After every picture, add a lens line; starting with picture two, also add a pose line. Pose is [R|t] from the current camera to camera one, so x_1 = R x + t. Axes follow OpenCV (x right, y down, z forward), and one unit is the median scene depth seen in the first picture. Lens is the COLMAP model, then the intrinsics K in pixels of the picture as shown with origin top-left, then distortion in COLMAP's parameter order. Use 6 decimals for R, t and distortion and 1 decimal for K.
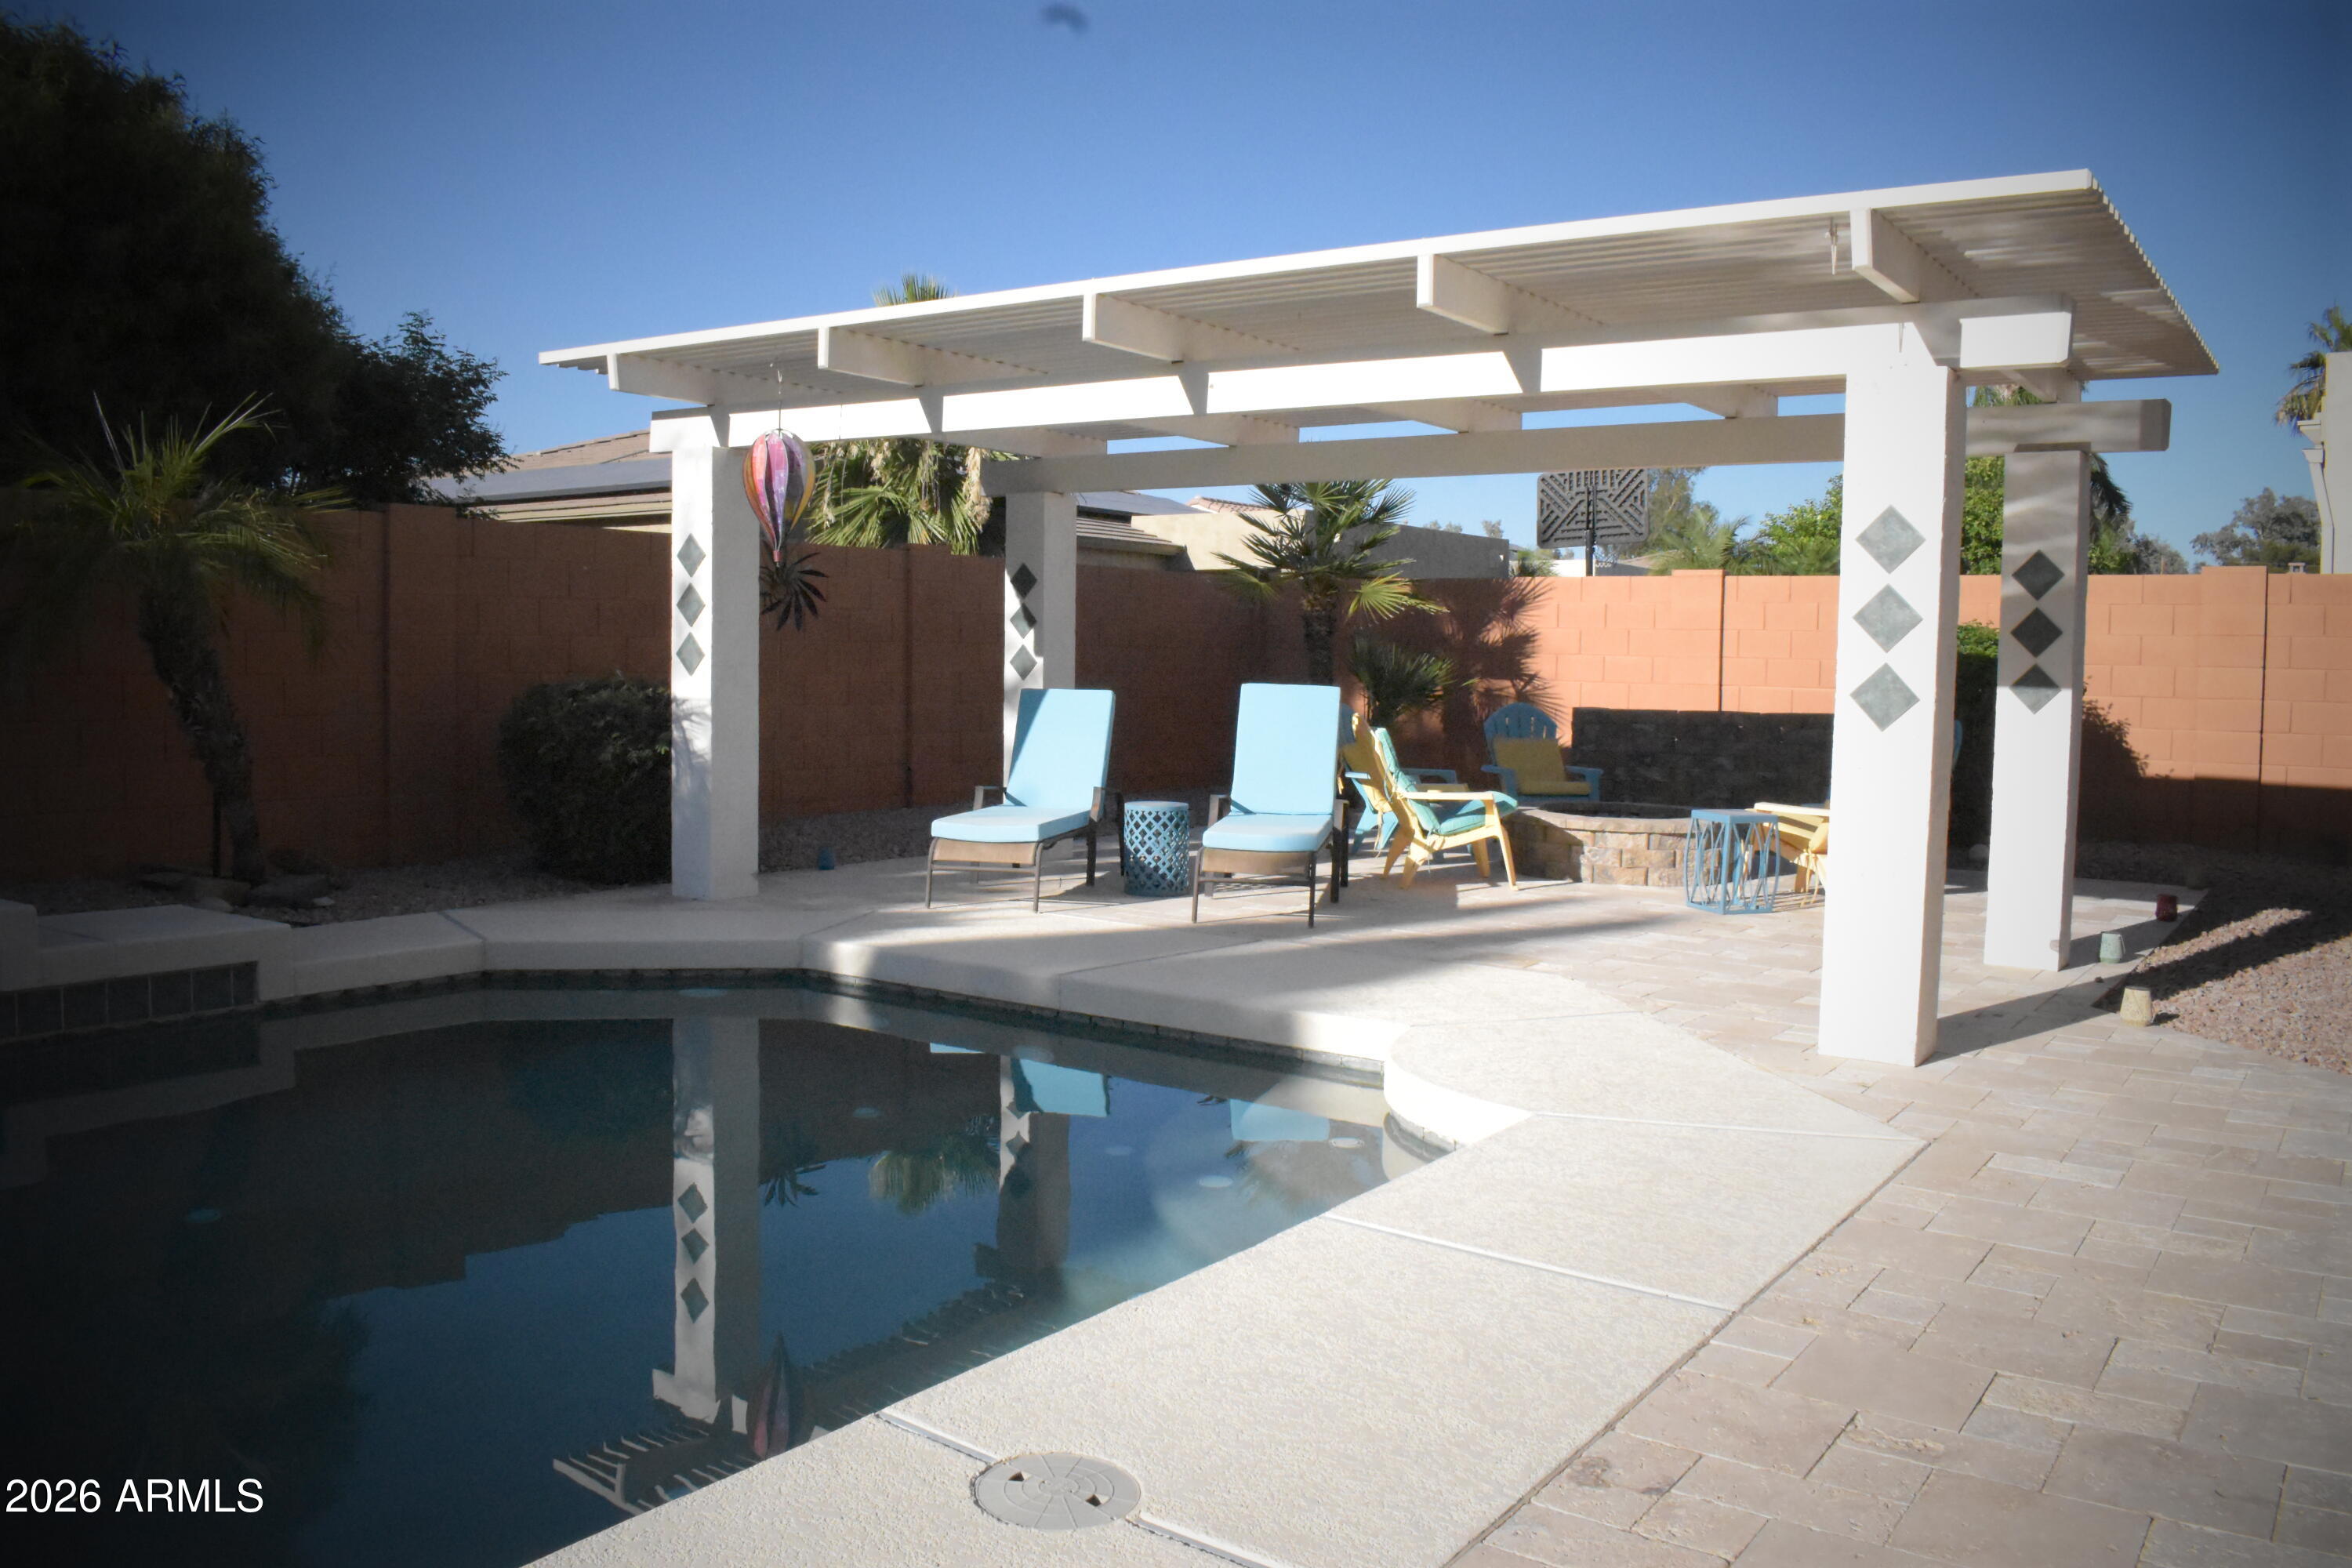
lens RADIAL K [[1820.4, 0, 1181.9], [0, 1820.4, 779.8], [0, 0, 1]] dist [-0.083607, 0.014270]
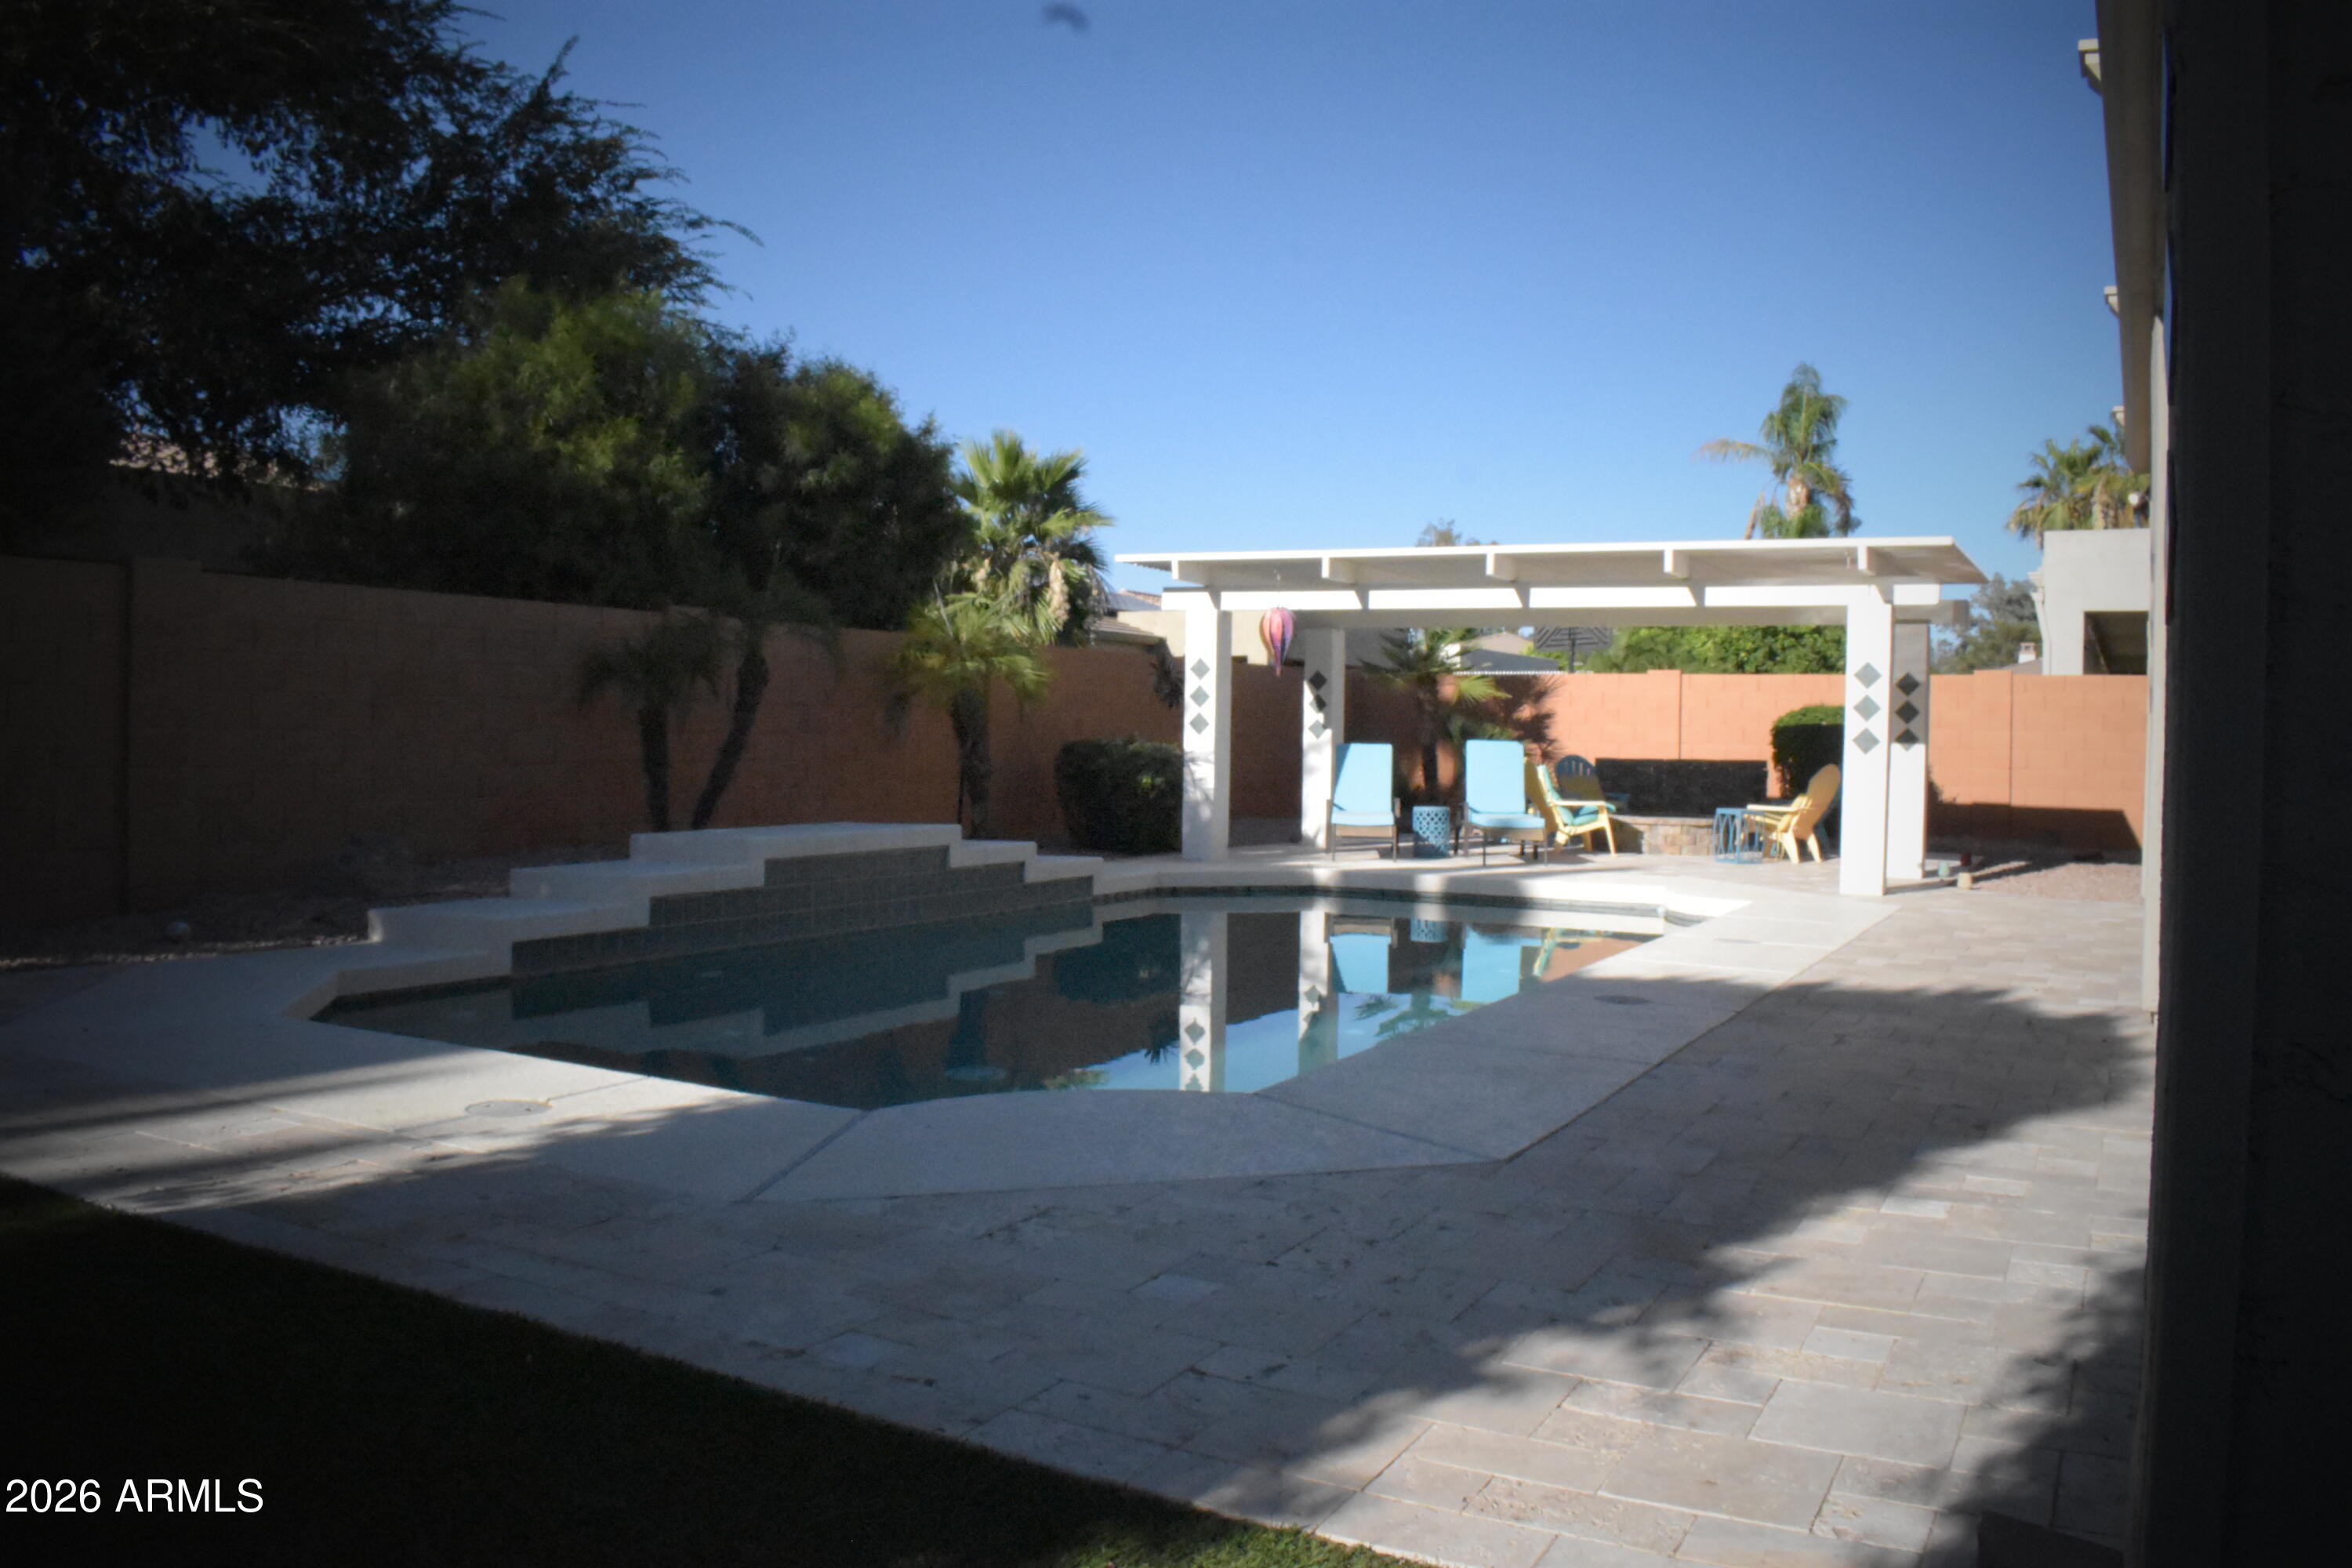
lens RADIAL K [[1820.4, 0, 1186.1], [0, 1820.4, 778.5], [0, 0, 1]] dist [-0.083607, 0.014270]
pose [[0.992466, -0.004288, 0.122443, -0.457909], [0.009230, 0.999164, -0.039826, 0.051995], [-0.122169, 0.040656, 0.991676, -0.722592]]
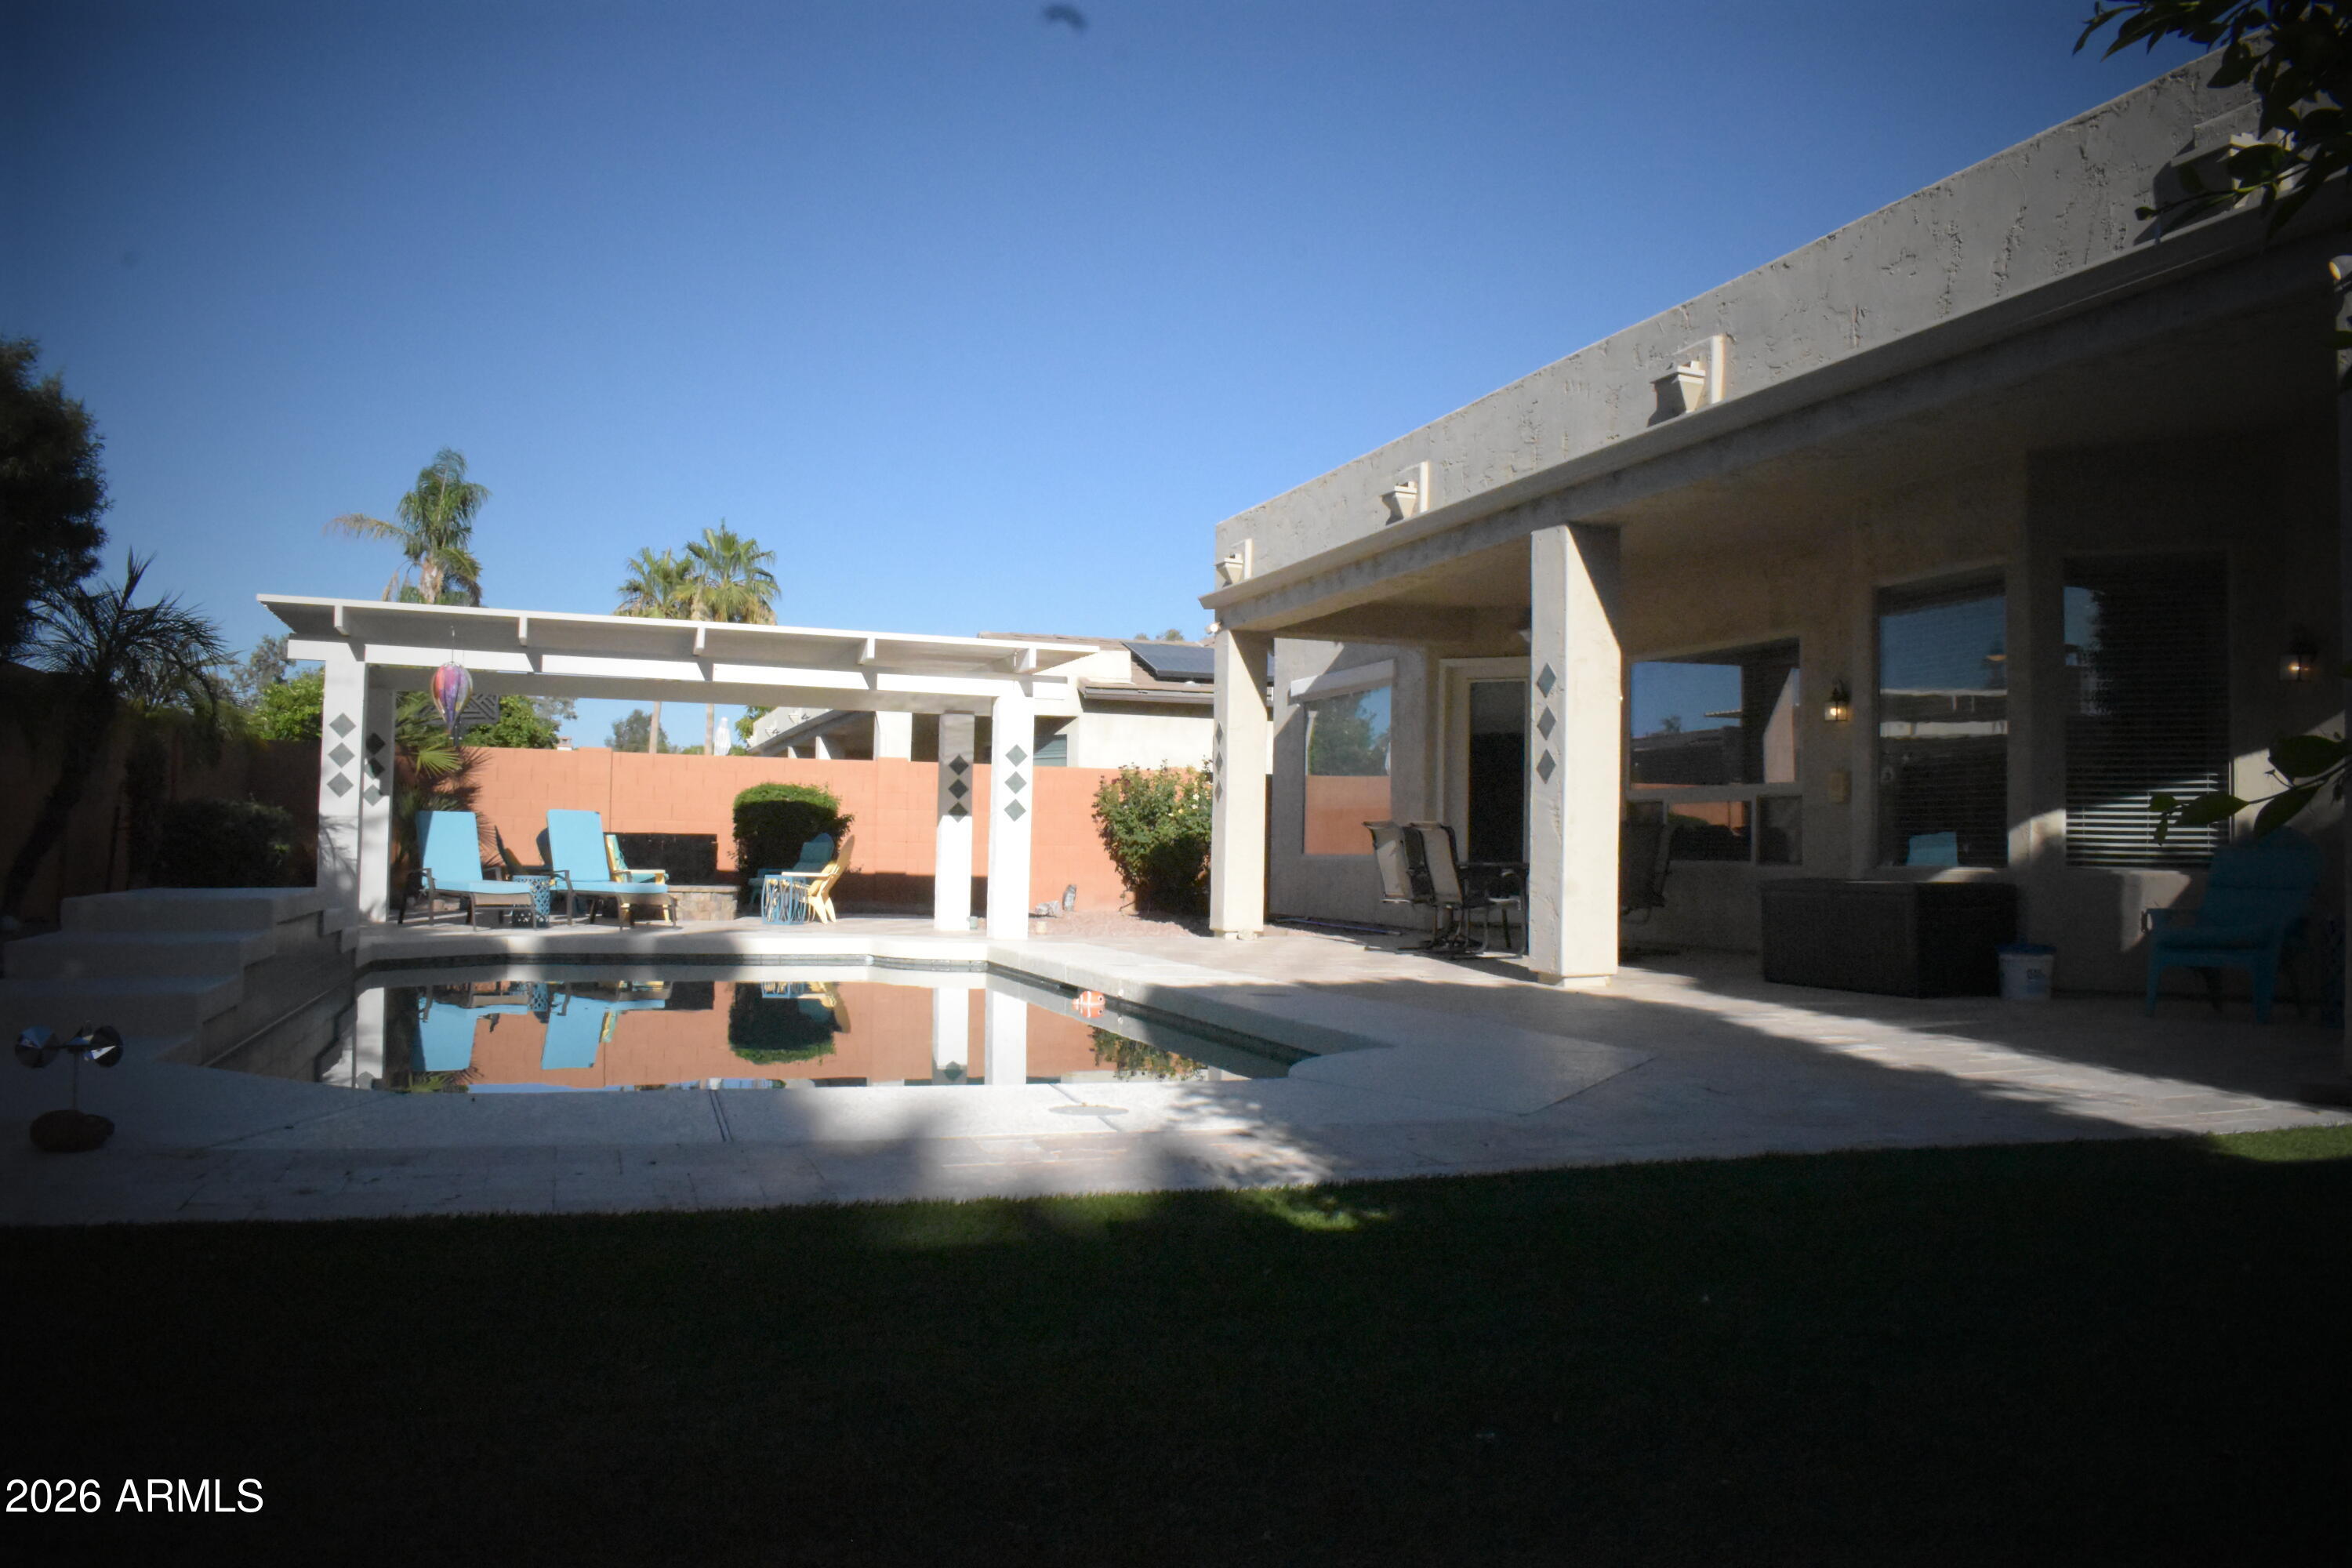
lens RADIAL K [[1820.4, 0, 1176.2], [0, 1820.4, 780.2], [0, 0, 1]] dist [-0.083607, 0.014270]
pose [[0.584772, 0.026189, 0.810775, -1.038666], [0.045643, 0.996833, -0.065119, 0.060966], [-0.809913, 0.075086, 0.581724, -0.518470]]
